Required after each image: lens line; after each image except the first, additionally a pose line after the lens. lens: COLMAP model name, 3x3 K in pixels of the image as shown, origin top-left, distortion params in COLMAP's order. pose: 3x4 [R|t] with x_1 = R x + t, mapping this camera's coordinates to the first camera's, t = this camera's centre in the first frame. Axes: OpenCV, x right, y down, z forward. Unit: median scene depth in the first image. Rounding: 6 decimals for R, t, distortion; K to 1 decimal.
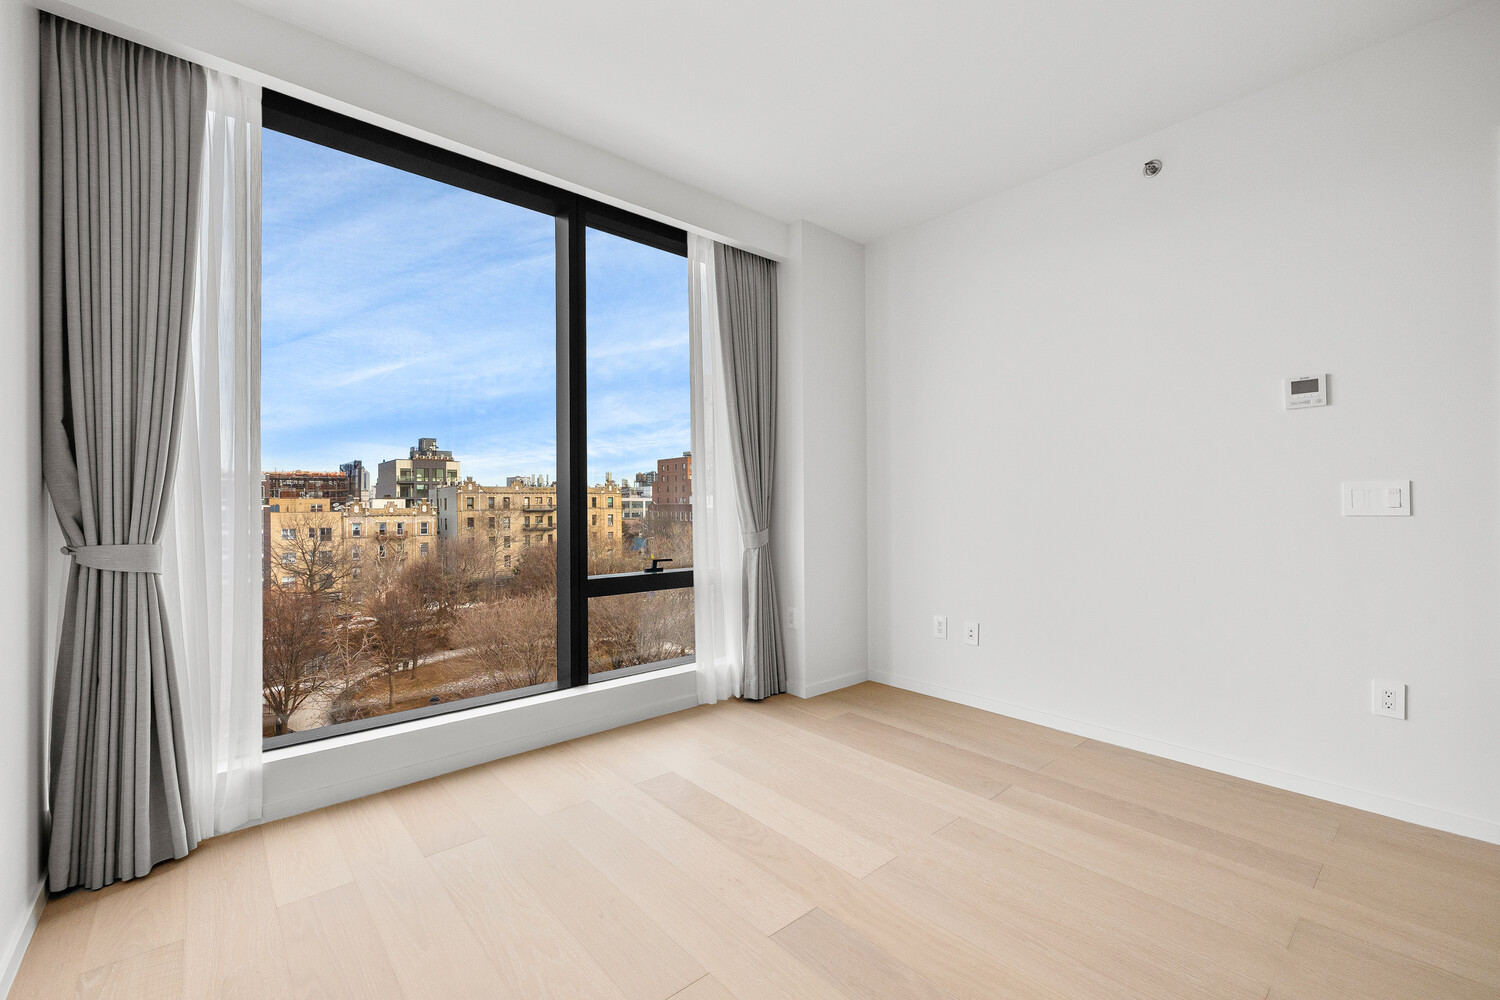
lens RADIAL K [[629.0, 0, 747.6], [0, 629.0, 503.9], [0, 0, 1]] dist [-0.000932, 0.000831]
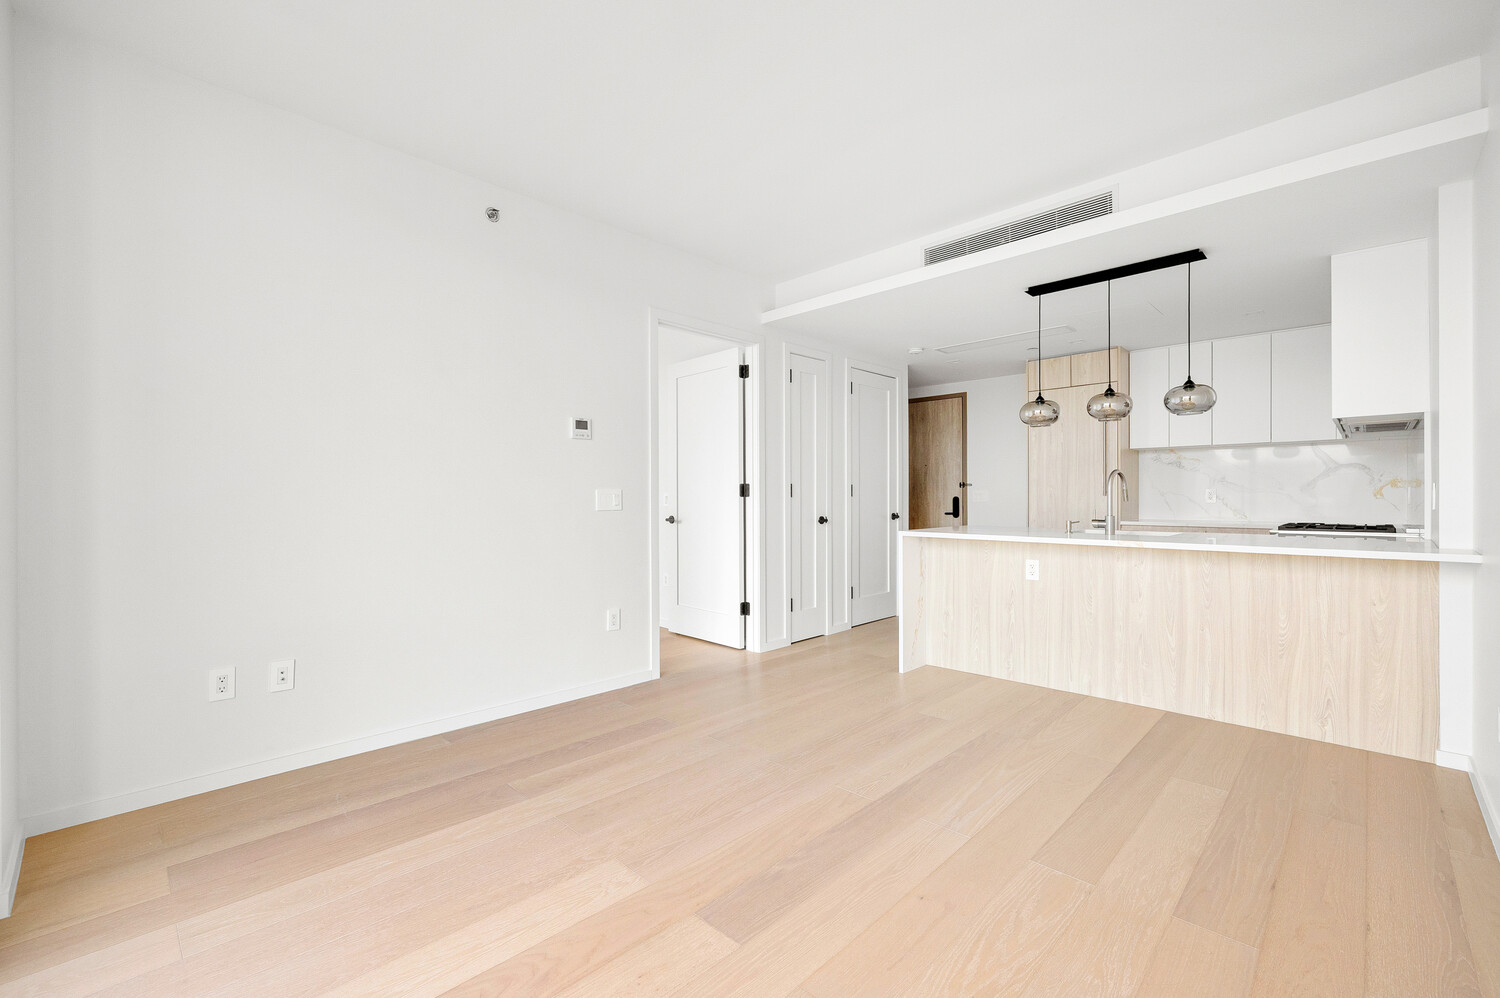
lens RADIAL K [[629.0, 0, 755.6], [0, 629.0, 501.3], [0, 0, 1]] dist [-0.000932, 0.000831]
pose [[-0.082863, 0.001531, 0.996560, -0.063409], [0.001683, 0.999998, -0.001396, -0.000205], [-0.996560, 0.001562, -0.082865, 0.070889]]
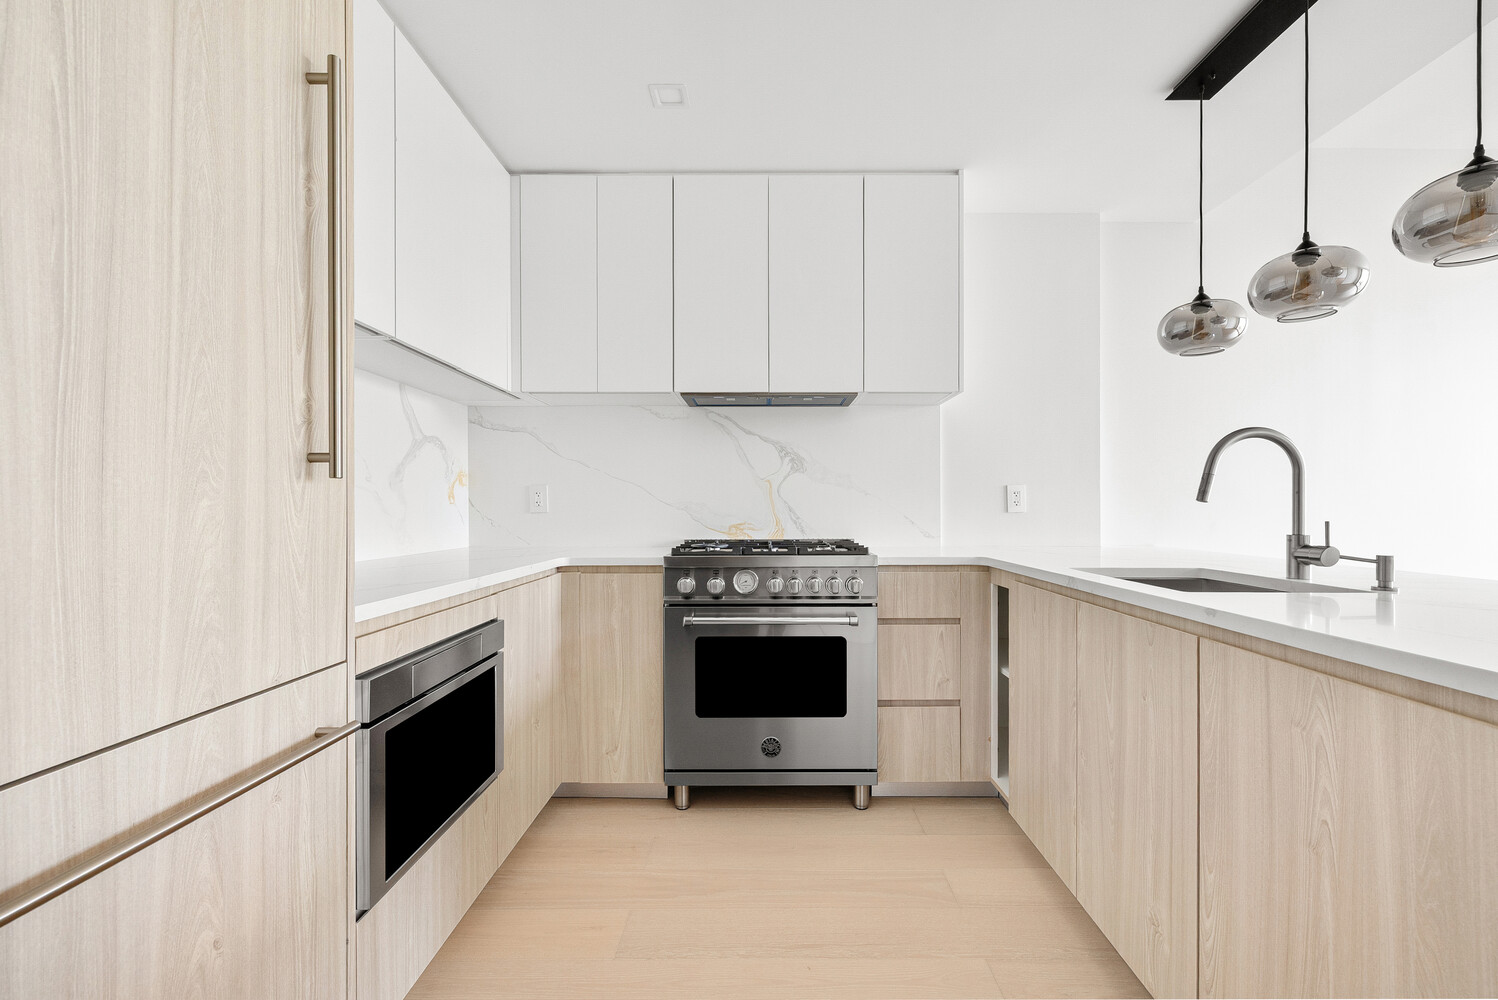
lens RADIAL K [[628.2, 0, 757.4], [0, 628.2, 507.6], [0, 0, 1]] dist [-0.000932, 0.000831]
pose [[-0.670539, 0.010427, -0.741801, 0.168794], [0.008501, 0.999944, 0.006371, -0.000541], [0.741825, -0.002034, -0.670590, -0.026865]]
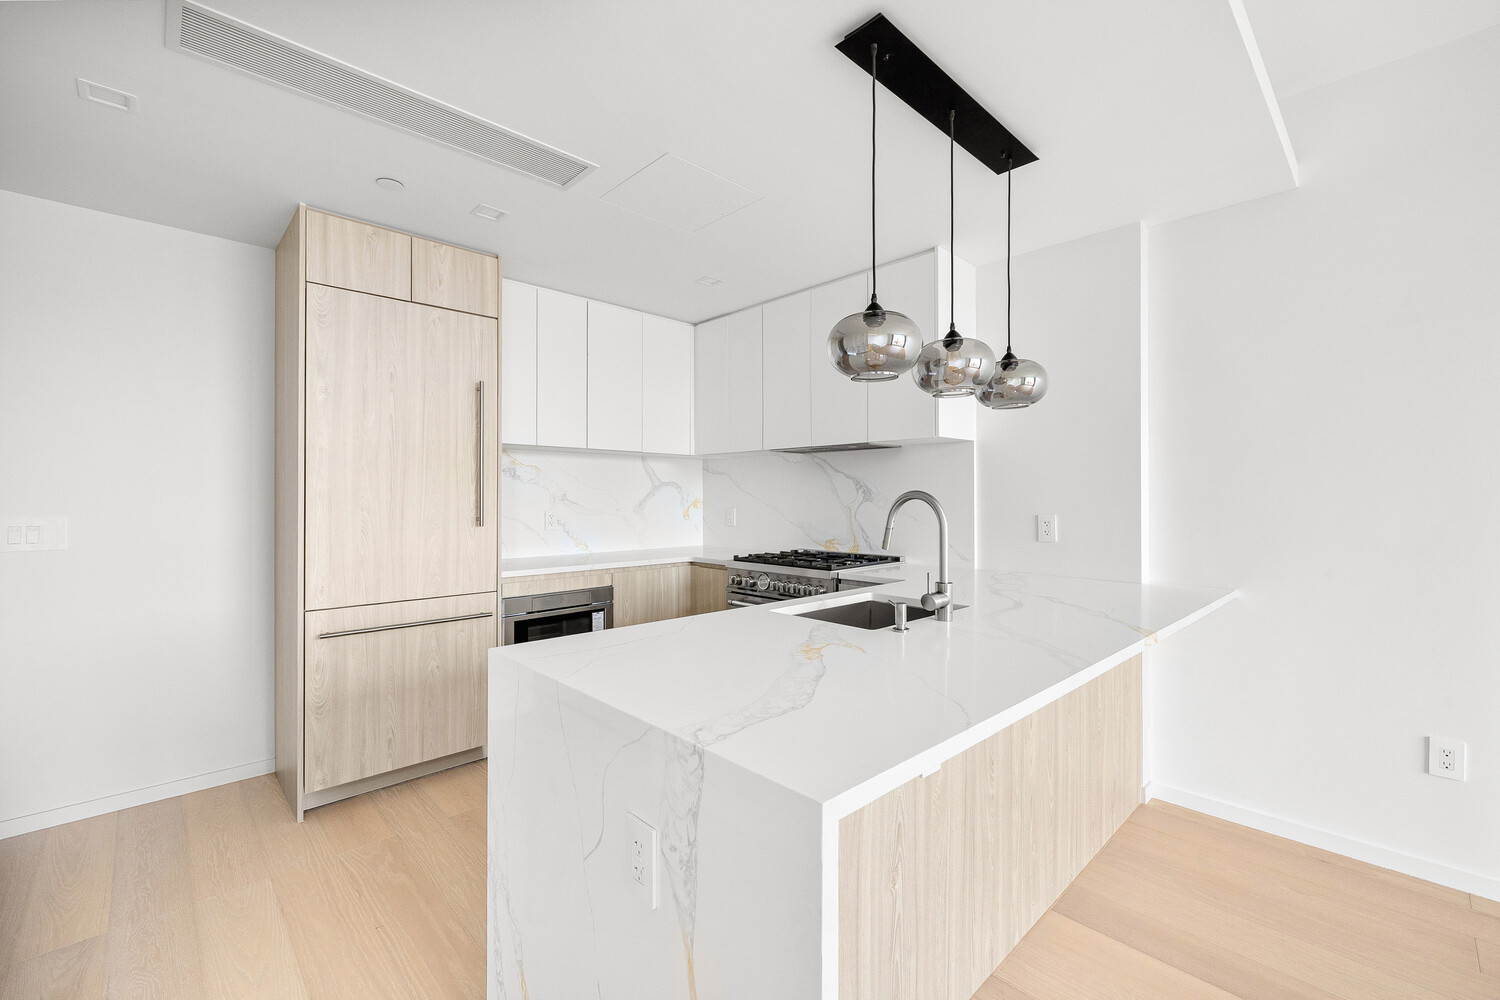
lens RADIAL K [[629.0, 0, 758.8], [0, 629.0, 492.5], [0, 0, 1]] dist [-0.000932, 0.000831]
pose [[-0.998855, 0.009187, -0.046958, 0.108021], [0.009625, 0.999912, -0.009125, -0.007428], [0.046870, -0.009566, -0.998855, 0.048983]]
